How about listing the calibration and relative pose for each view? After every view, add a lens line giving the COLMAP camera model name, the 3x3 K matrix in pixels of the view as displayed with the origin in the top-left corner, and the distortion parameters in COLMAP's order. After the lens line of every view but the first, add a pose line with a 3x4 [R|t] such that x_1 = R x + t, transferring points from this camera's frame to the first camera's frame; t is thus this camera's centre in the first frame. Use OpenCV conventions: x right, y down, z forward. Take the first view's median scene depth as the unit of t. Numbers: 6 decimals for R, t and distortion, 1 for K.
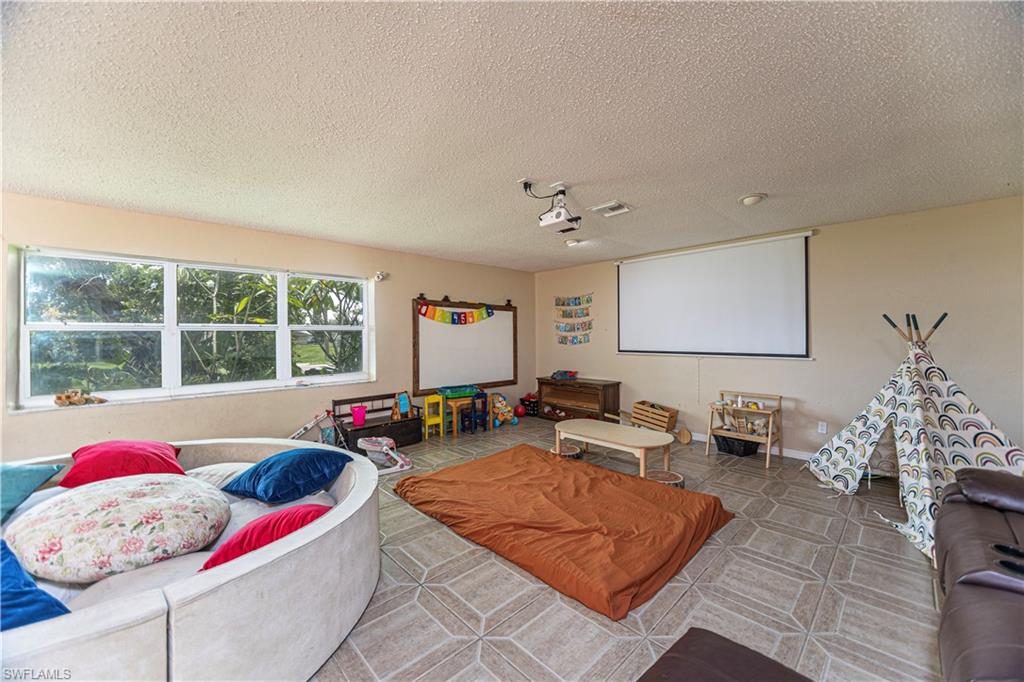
lens RADIAL K [[380.4, 0, 508.2], [0, 380.4, 341.0], [0, 0, 1]] dist [-0.029766, -0.000033]
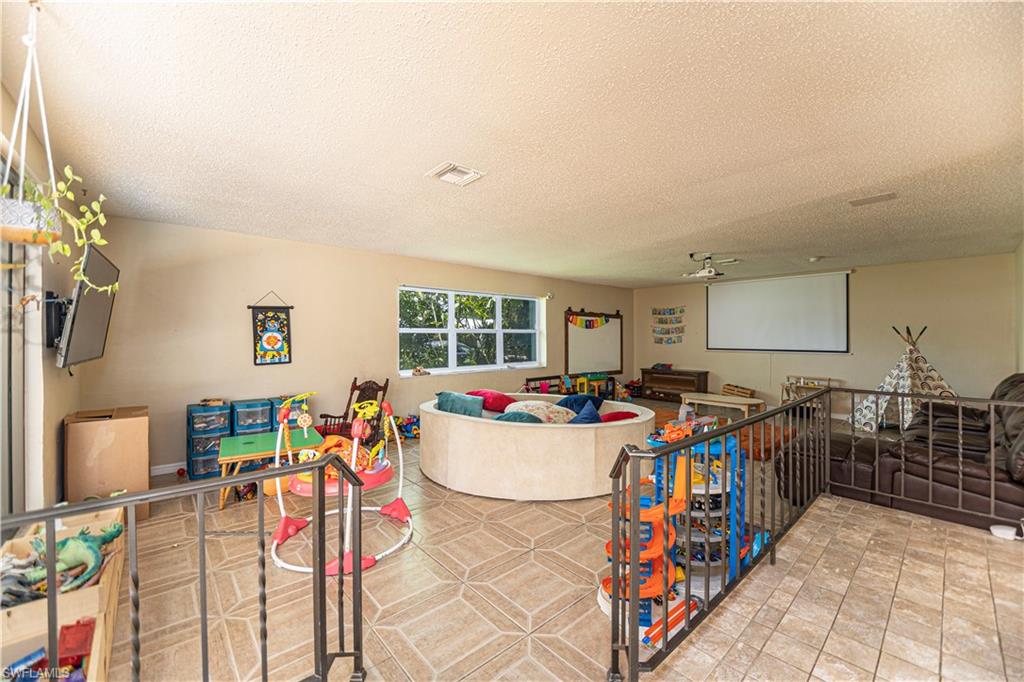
lens RADIAL K [[405.3, 0, 515.6], [0, 405.3, 335.7], [0, 0, 1]] dist [0.002092, -0.000099]
pose [[0.999535, 0.007491, -0.029552, -0.337204], [-0.007919, 0.999865, -0.014376, 0.005402], [0.029441, 0.014603, 0.999460, -0.464846]]
